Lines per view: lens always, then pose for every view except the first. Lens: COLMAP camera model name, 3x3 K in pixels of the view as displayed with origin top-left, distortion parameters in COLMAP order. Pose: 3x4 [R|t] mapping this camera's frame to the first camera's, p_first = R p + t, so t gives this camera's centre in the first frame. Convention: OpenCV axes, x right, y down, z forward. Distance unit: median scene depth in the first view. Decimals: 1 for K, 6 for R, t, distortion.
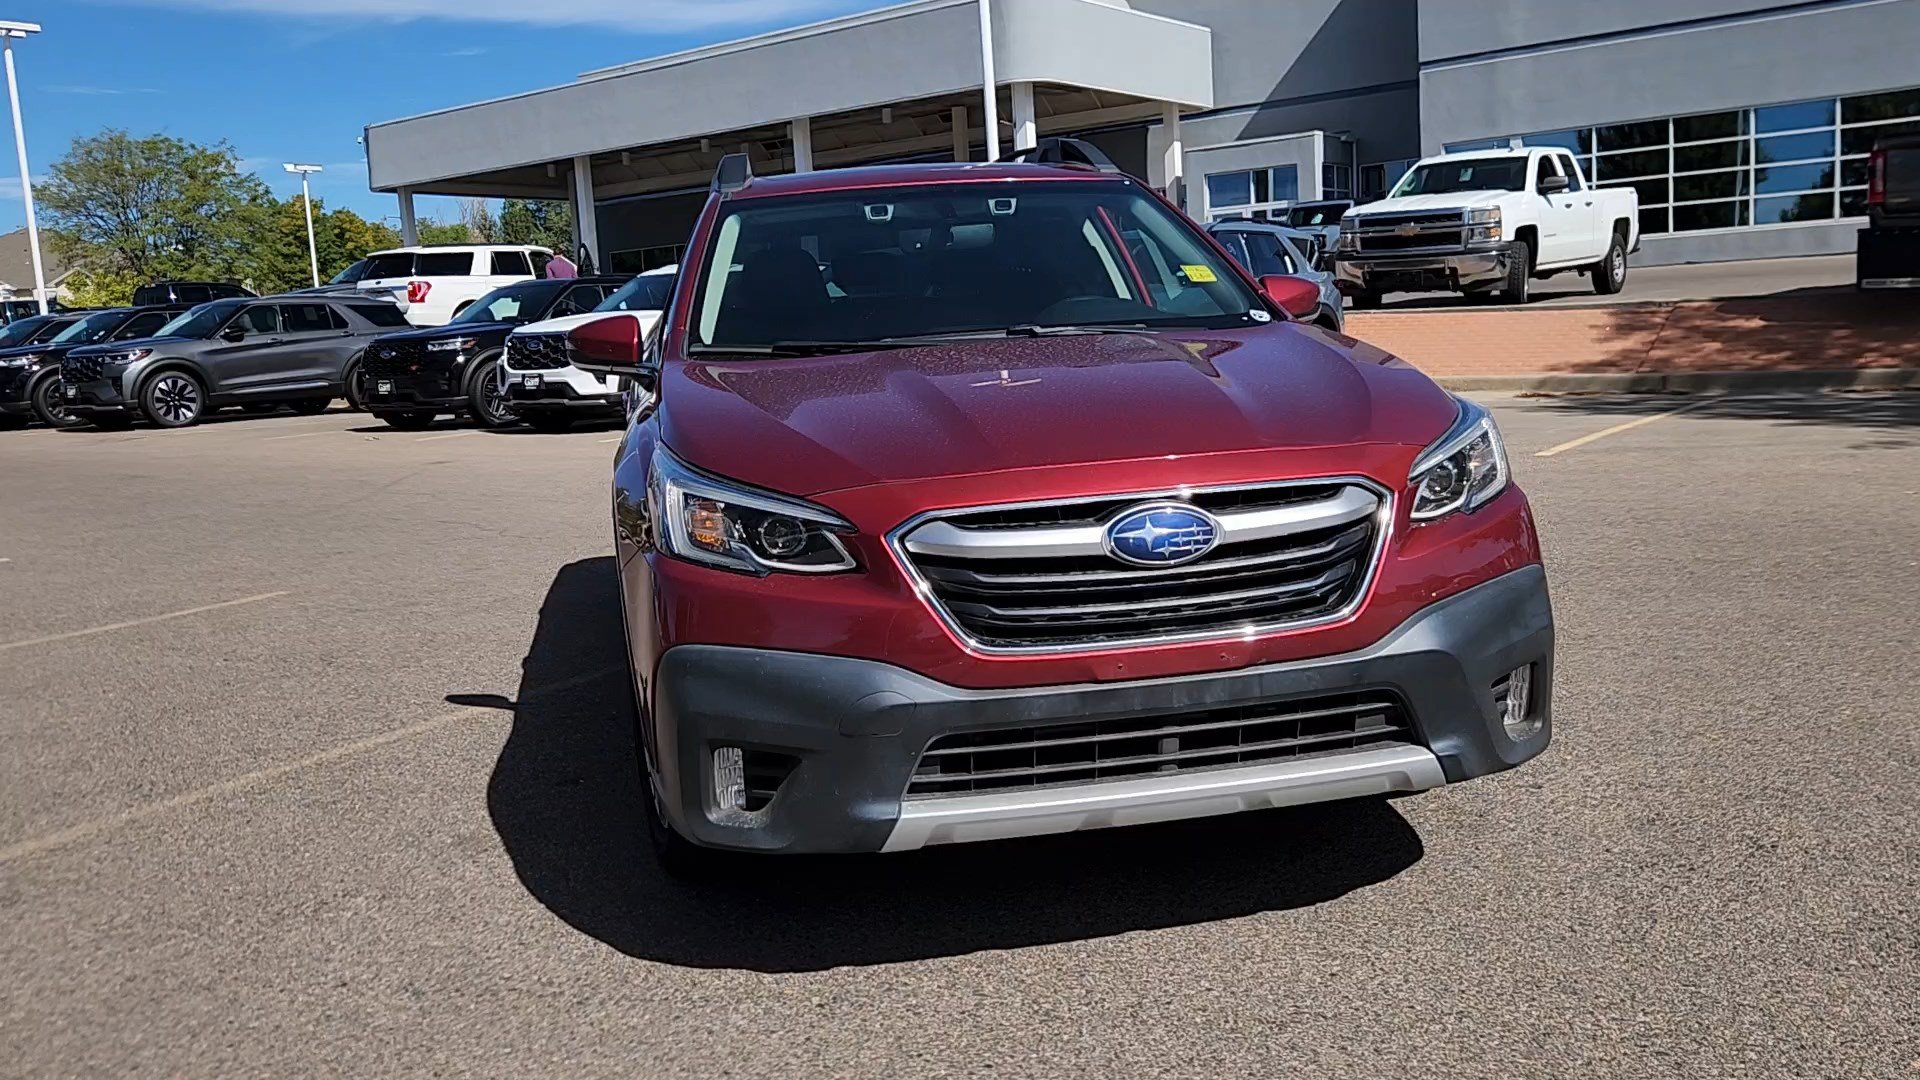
lens RADIAL K [[1619.6, 0, 949.0], [0, 1619.6, 544.9], [0, 0, 1]] dist [0.034396, -0.026888]
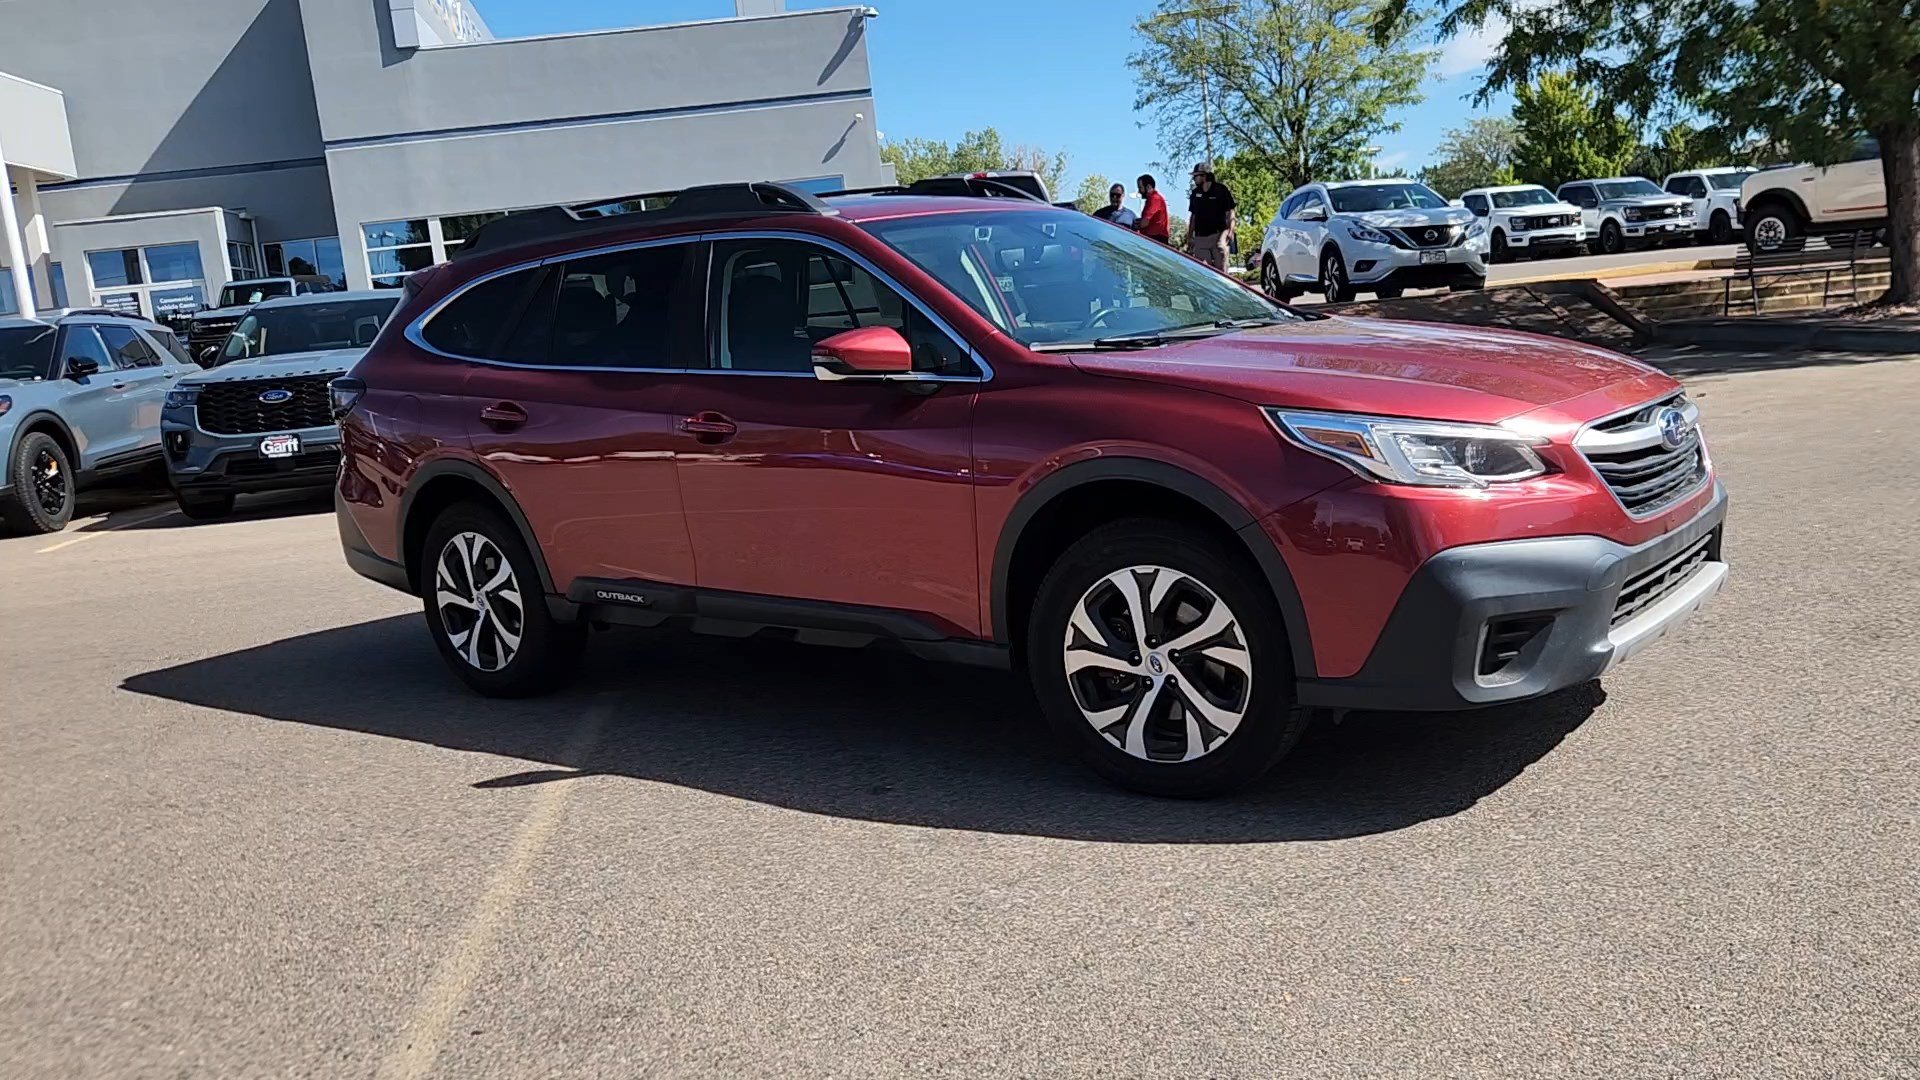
lens RADIAL K [[1619.6, 0, 951.0], [0, 1619.6, 542.5], [0, 0, 1]] dist [0.034396, -0.026888]
pose [[0.755386, -0.110968, 0.645815, -0.801059], [0.144616, 0.989487, 0.000868, 0.000046], [-0.639122, 0.092739, 0.763493, 0.185725]]
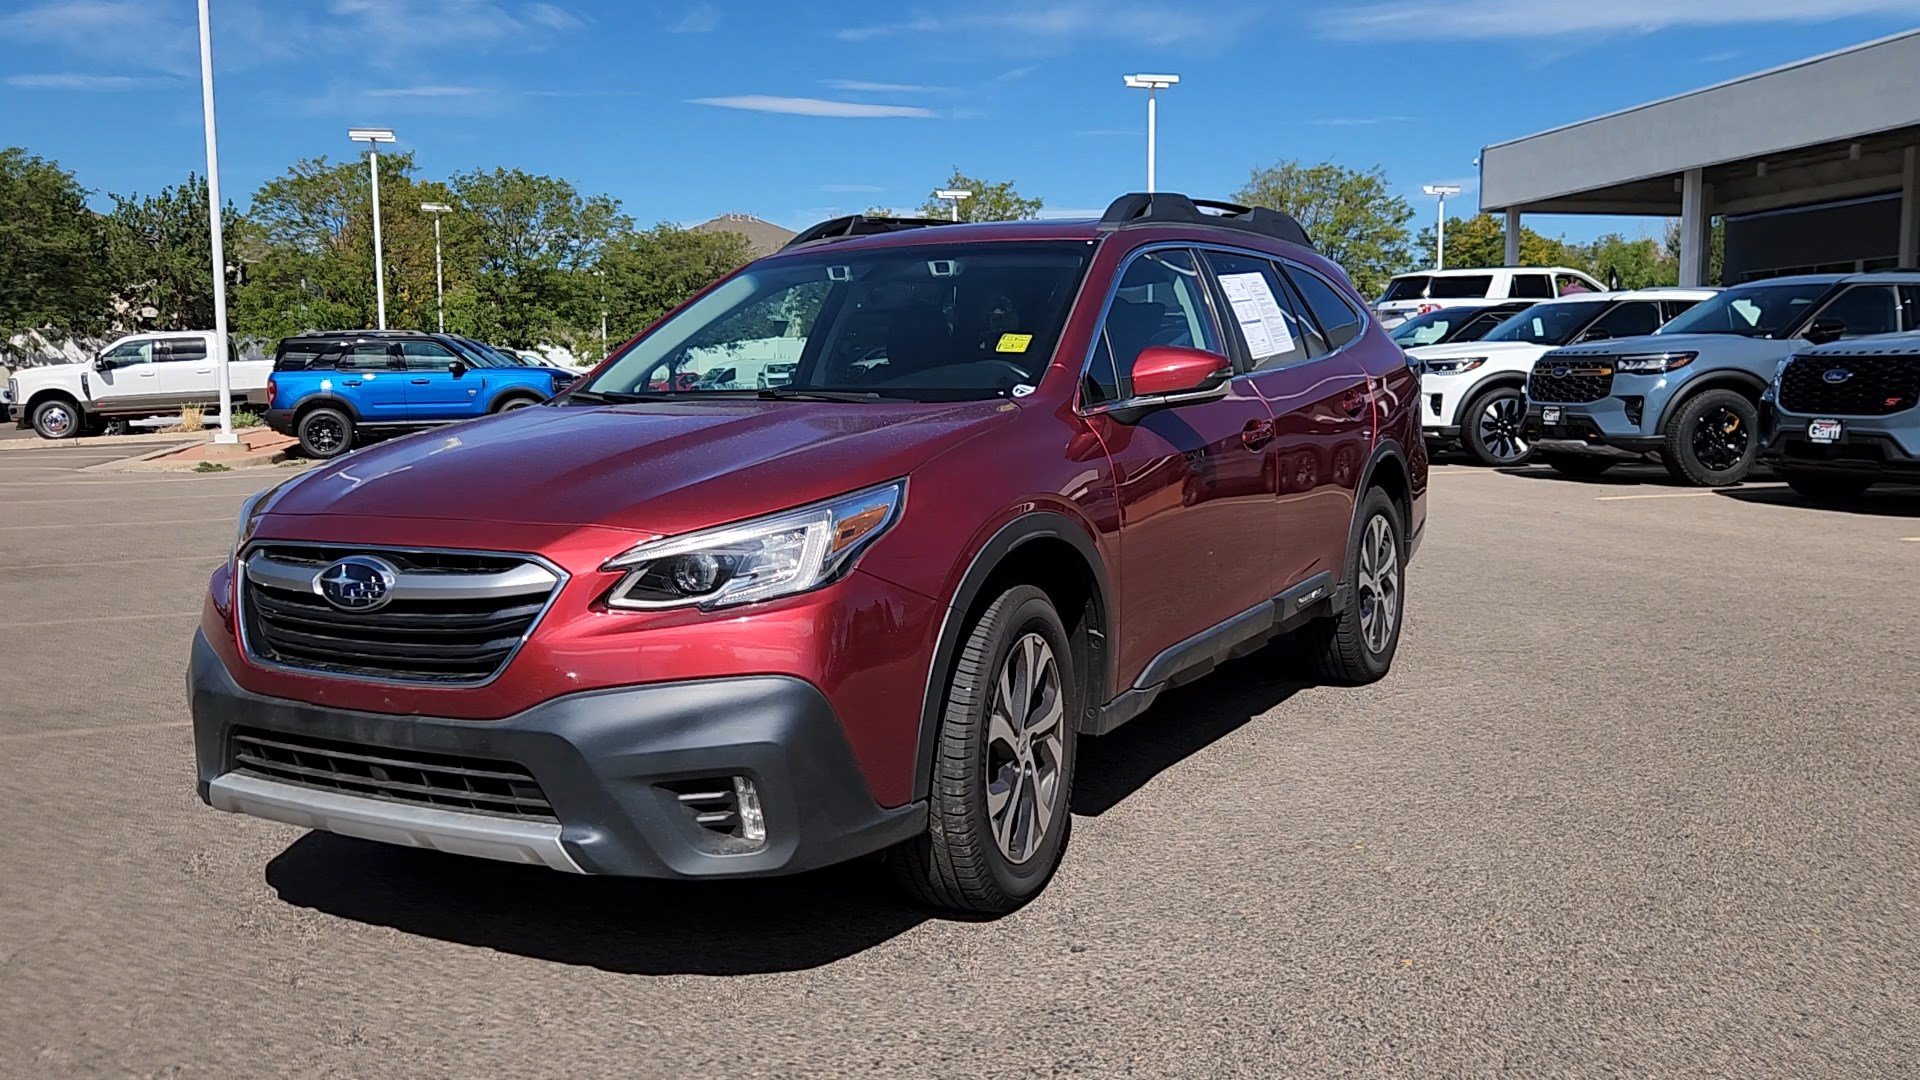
lens RADIAL K [[1619.6, 0, 950.2], [0, 1619.6, 547.1], [0, 0, 1]] dist [0.034396, -0.026888]
pose [[0.765480, 0.114771, -0.633141, 0.705662], [-0.120049, 0.992161, 0.034710, -0.073142], [0.632162, 0.049438, 0.773258, 0.234144]]
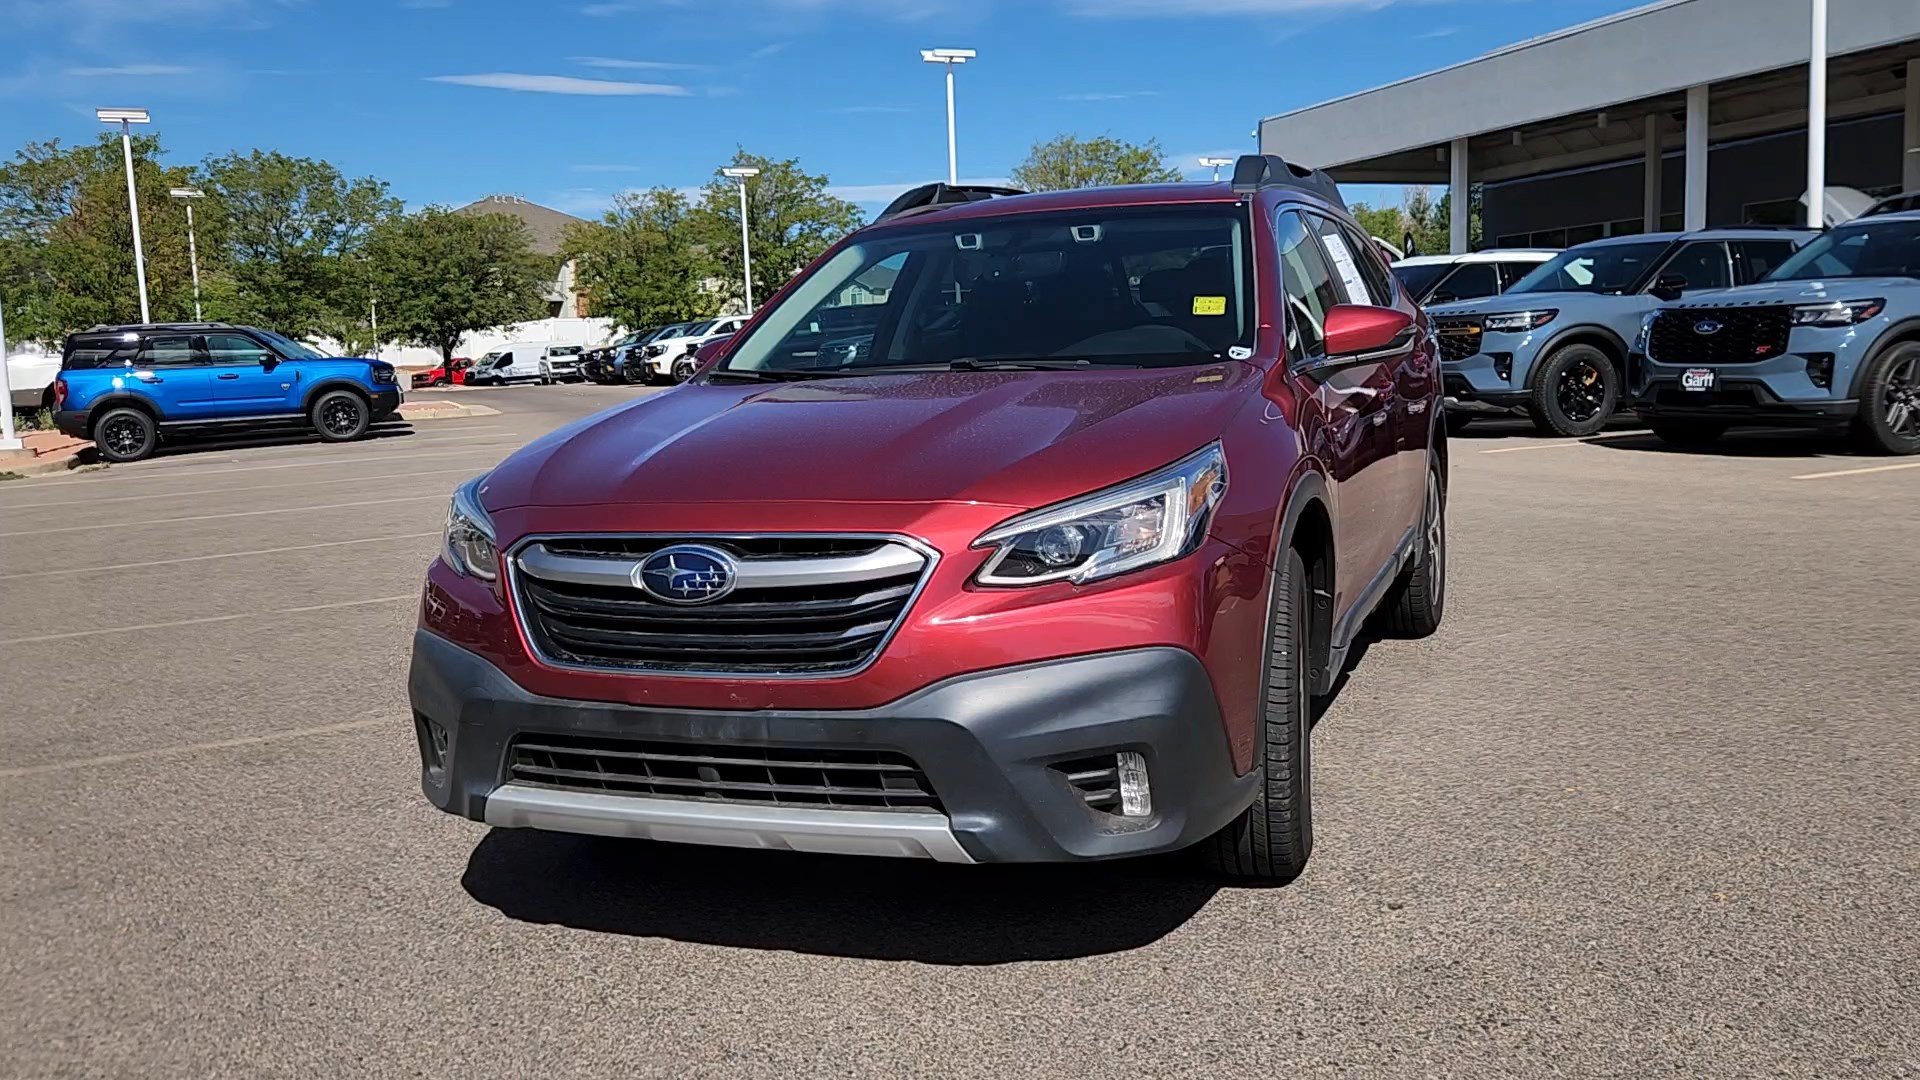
lens RADIAL K [[1619.6, 0, 948.5], [0, 1619.6, 546.1], [0, 0, 1]] dist [0.034396, -0.026888]
pose [[0.848108, 0.086579, -0.522702, 0.505030], [-0.080802, 0.996154, 0.033895, -0.045299], [0.523626, 0.013489, 0.851842, 0.112116]]
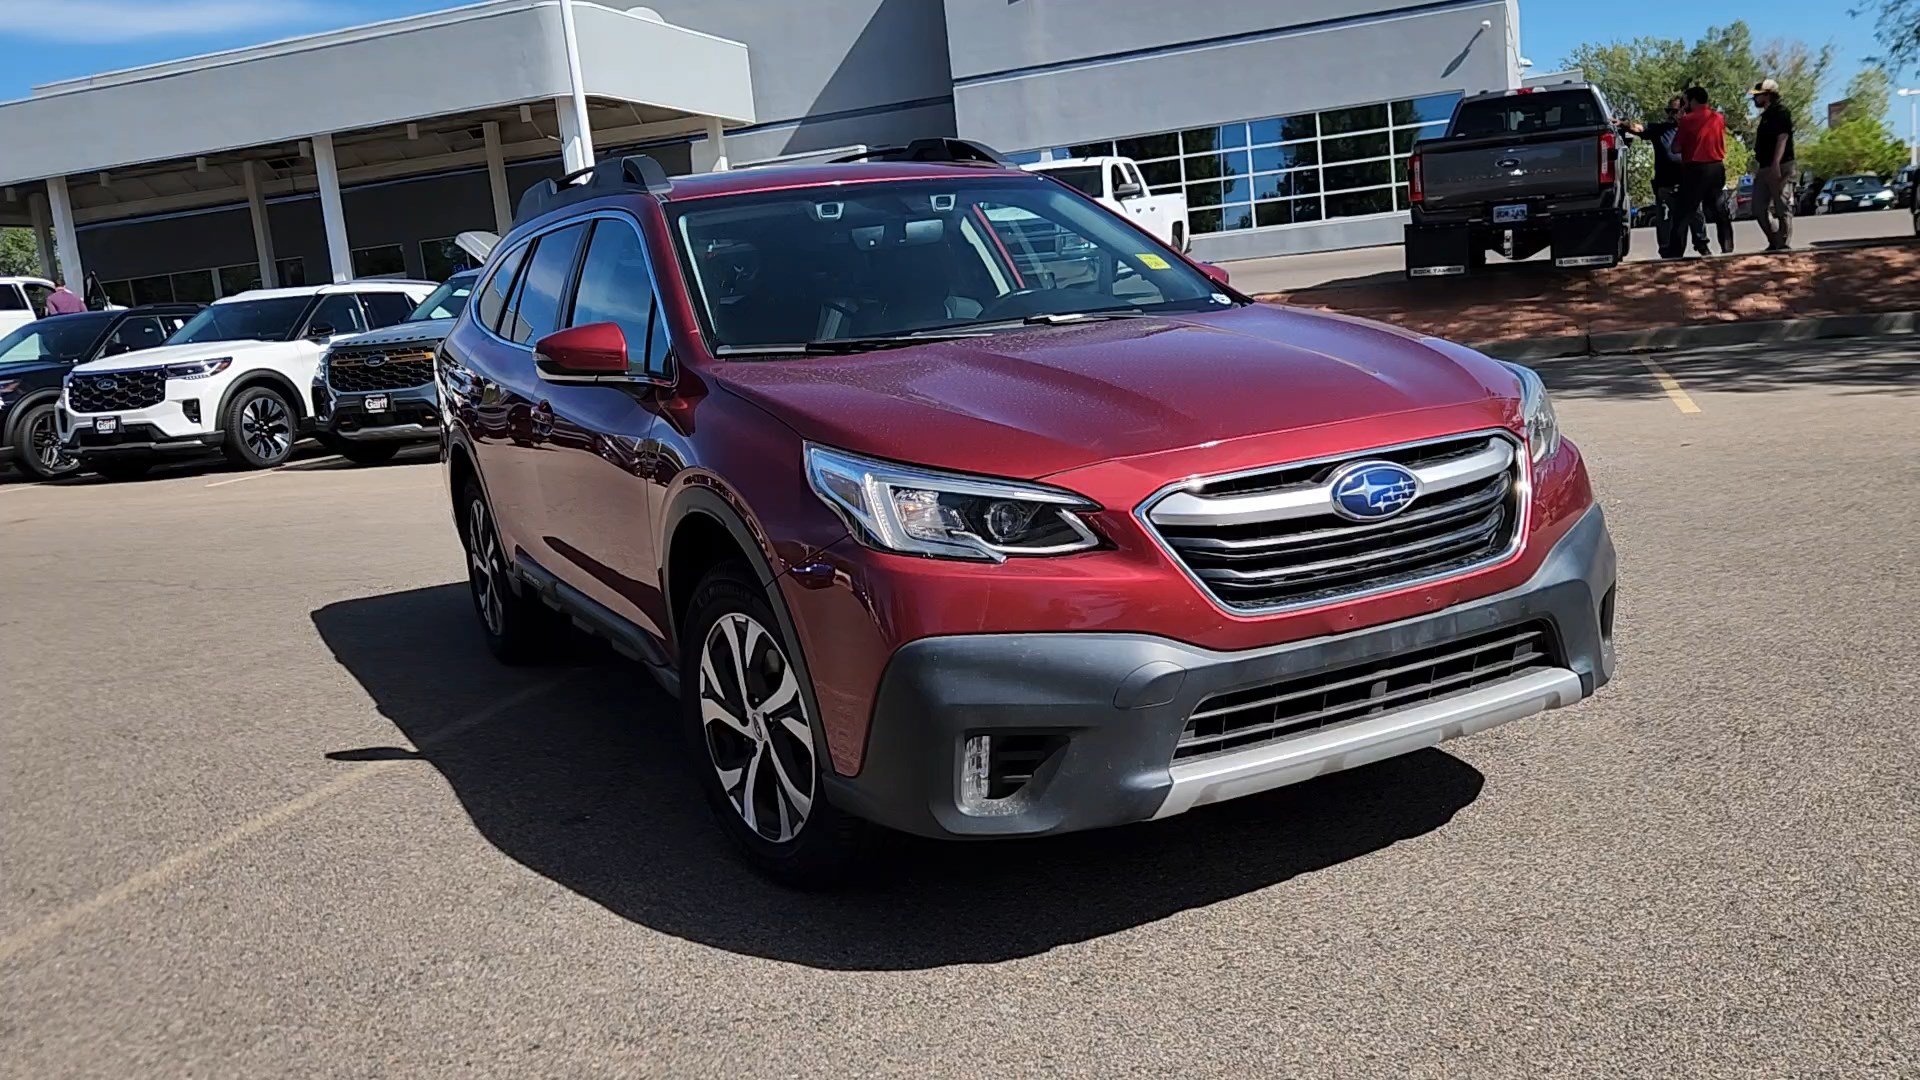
lens RADIAL K [[1619.6, 0, 949.0], [0, 1619.6, 542.8], [0, 0, 1]] dist [0.034396, -0.026888]
pose [[0.956567, -0.077189, 0.281107, -0.268352], [0.080226, 0.996776, 0.000704, 0.002767], [-0.280255, 0.021879, 0.959676, 0.031560]]
